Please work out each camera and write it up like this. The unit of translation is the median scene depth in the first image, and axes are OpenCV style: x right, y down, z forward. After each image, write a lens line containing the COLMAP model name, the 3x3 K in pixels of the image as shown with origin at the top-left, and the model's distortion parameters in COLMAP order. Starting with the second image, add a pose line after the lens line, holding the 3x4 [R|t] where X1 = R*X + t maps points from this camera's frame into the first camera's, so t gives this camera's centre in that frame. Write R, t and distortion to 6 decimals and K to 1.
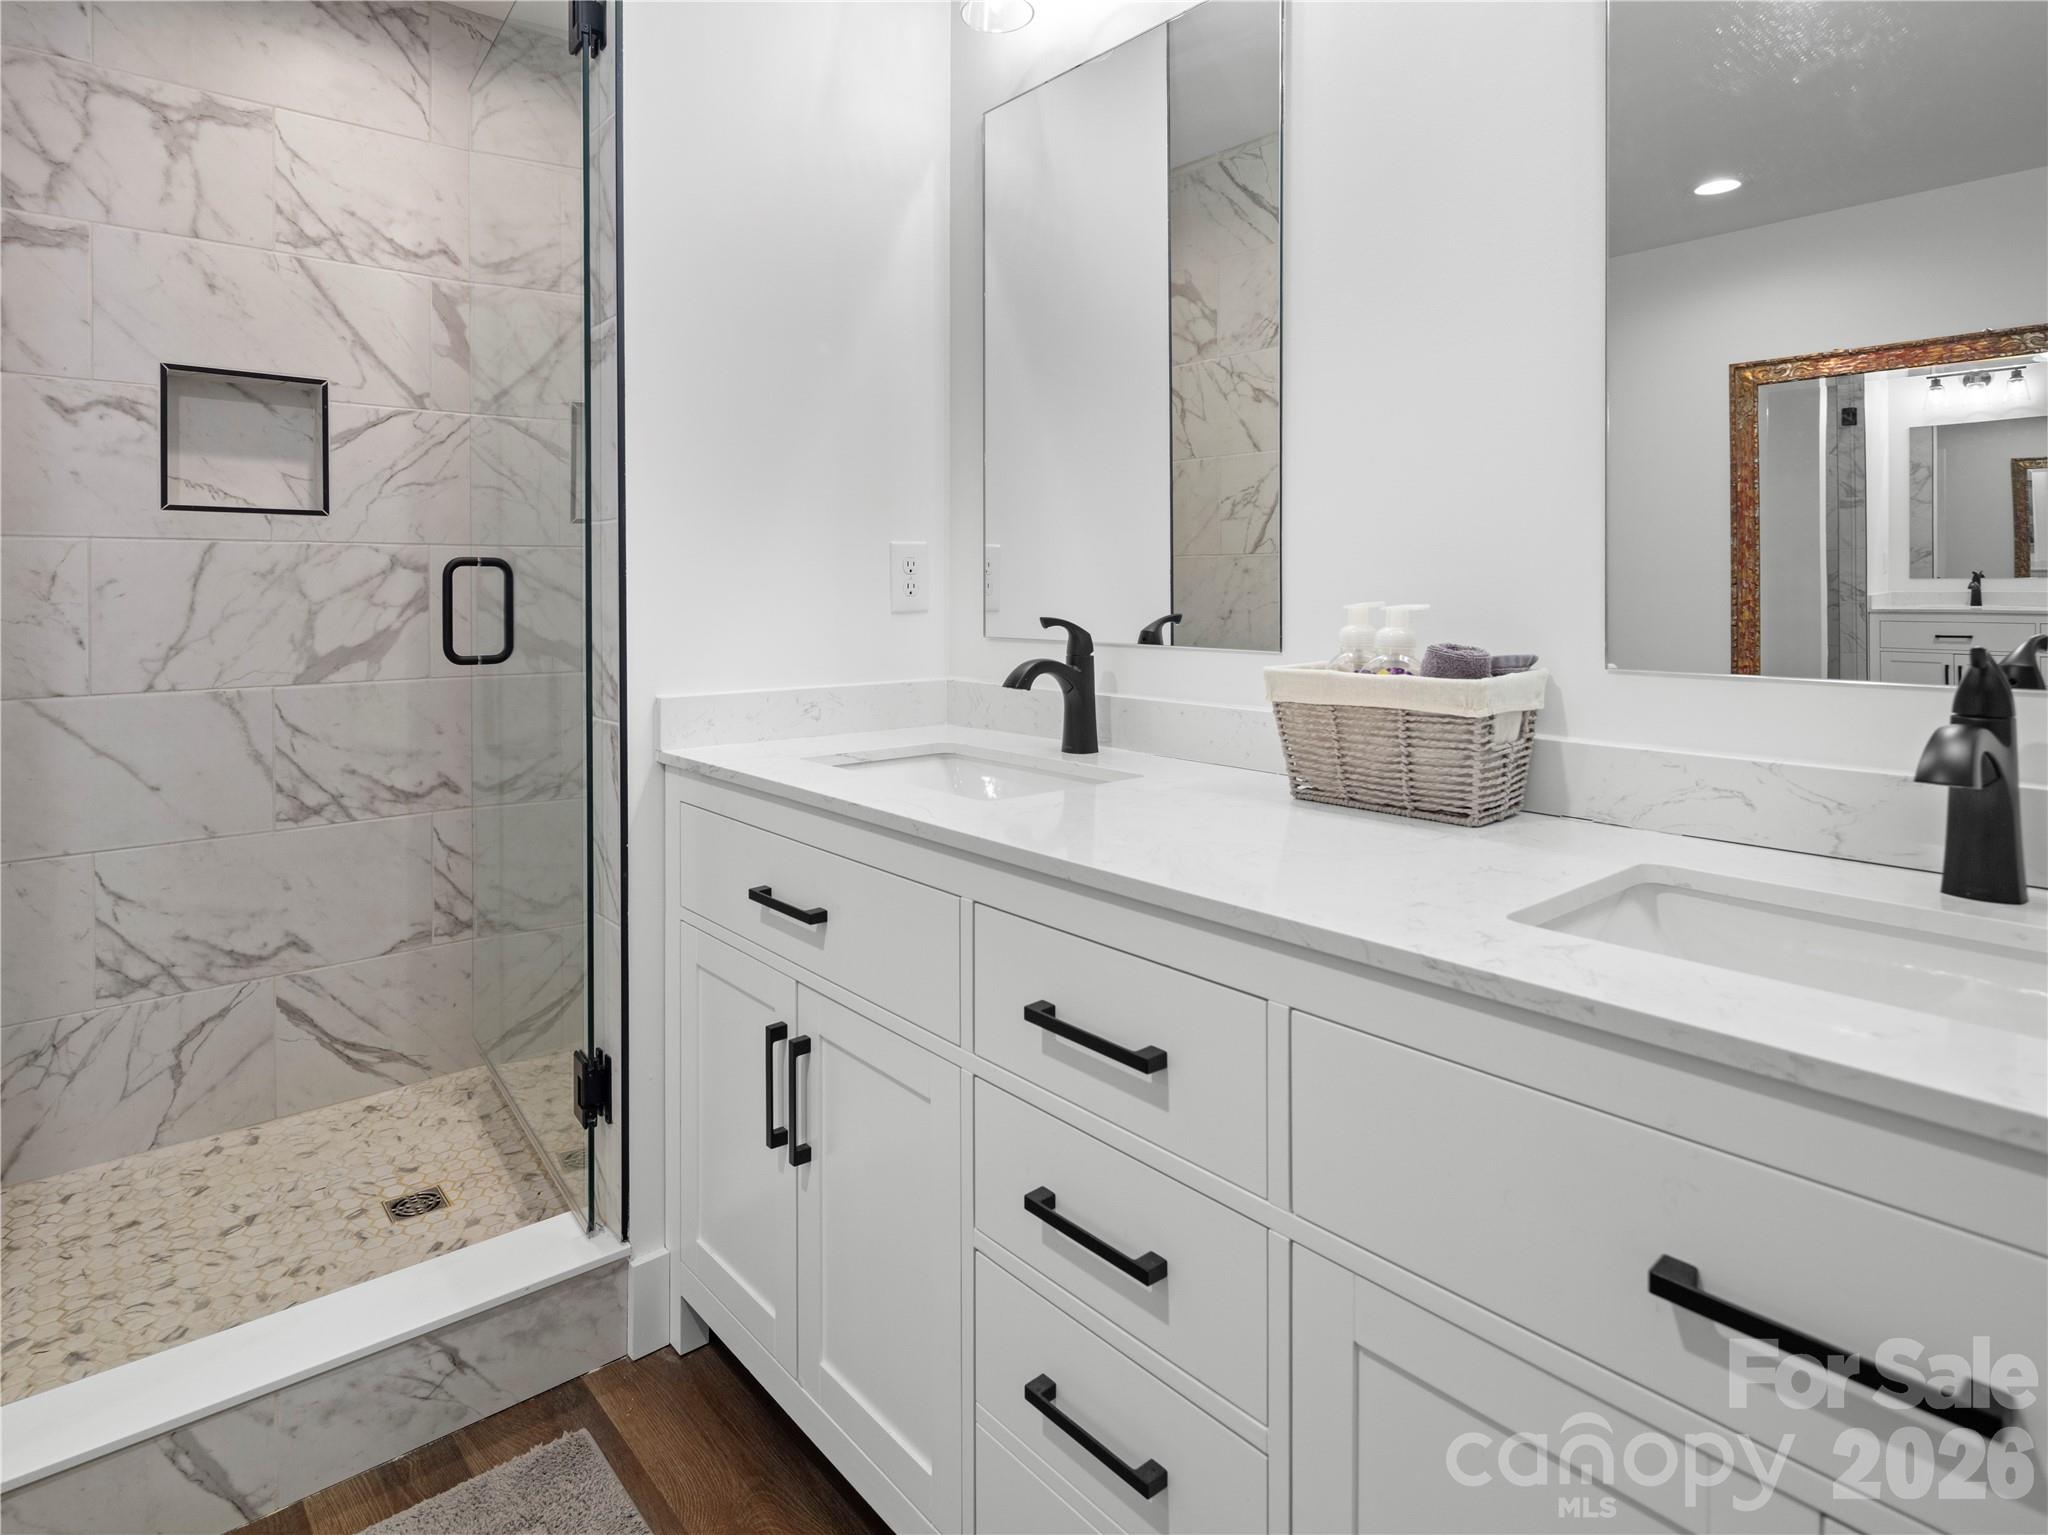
lens RADIAL K [[1127.1, 0, 1060.7], [0, 1127.1, 759.7], [0, 0, 1]] dist [0.000455, -0.001193]
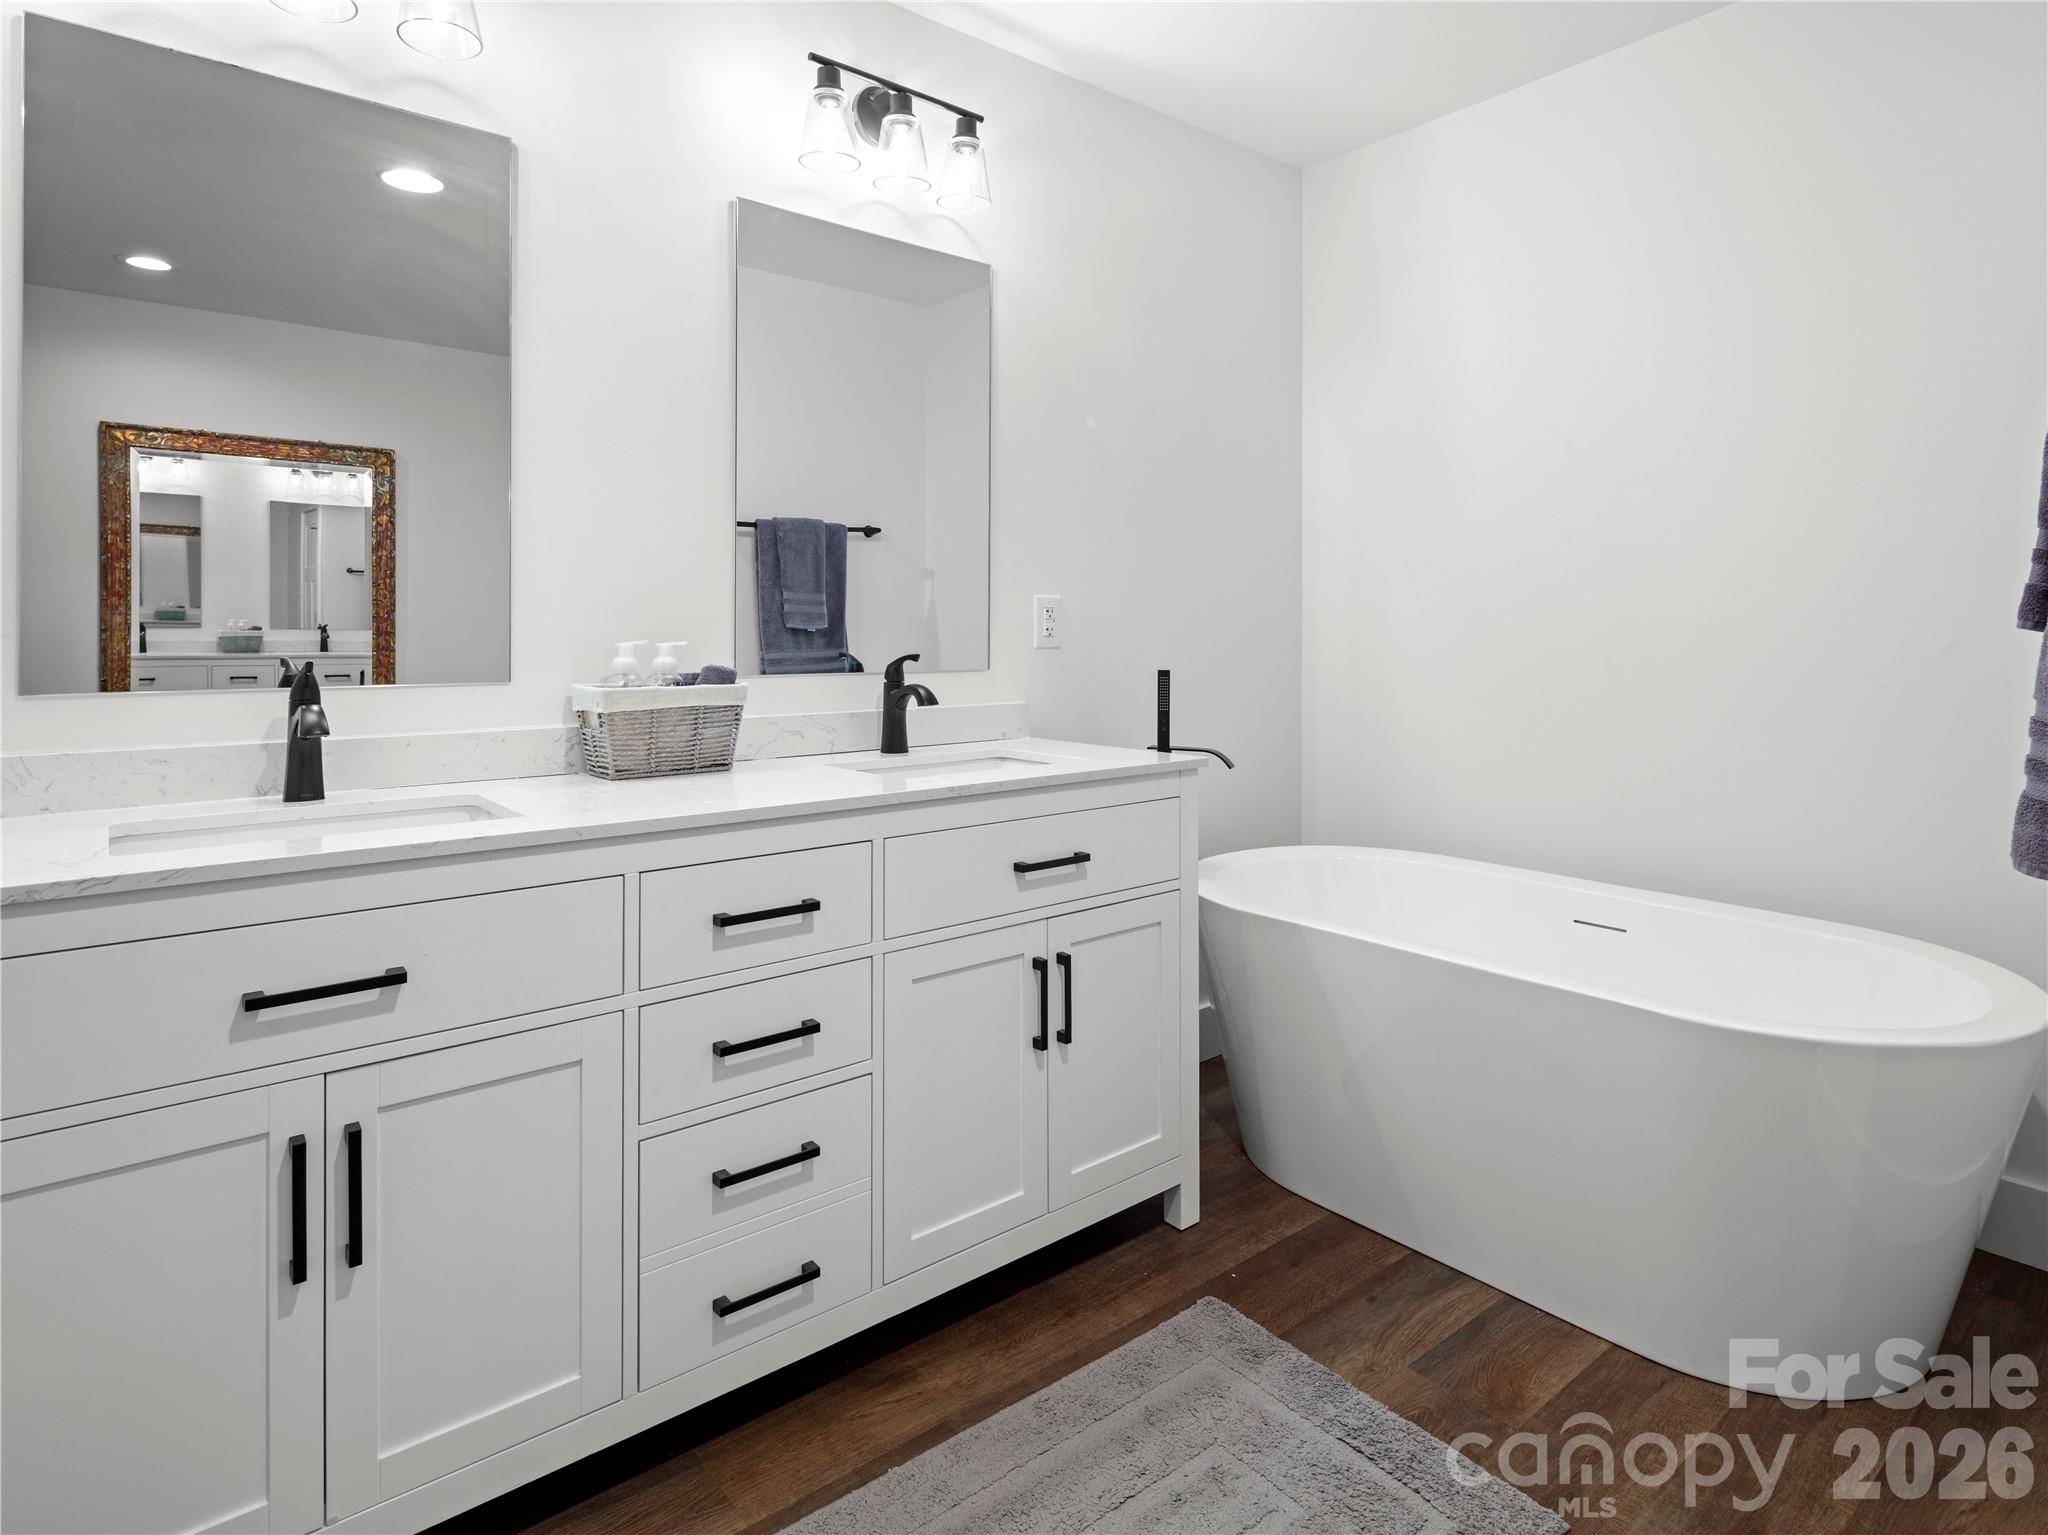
lens RADIAL K [[1127.1, 0, 1060.7], [0, 1127.1, 759.7], [0, 0, 1]] dist [0.000455, -0.001193]
pose [[-0.021569, -0.109410, 0.993763, -0.508052], [0.153925, 0.981779, 0.111432, -0.026456], [-0.987847, 0.155369, -0.004335, 0.190421]]
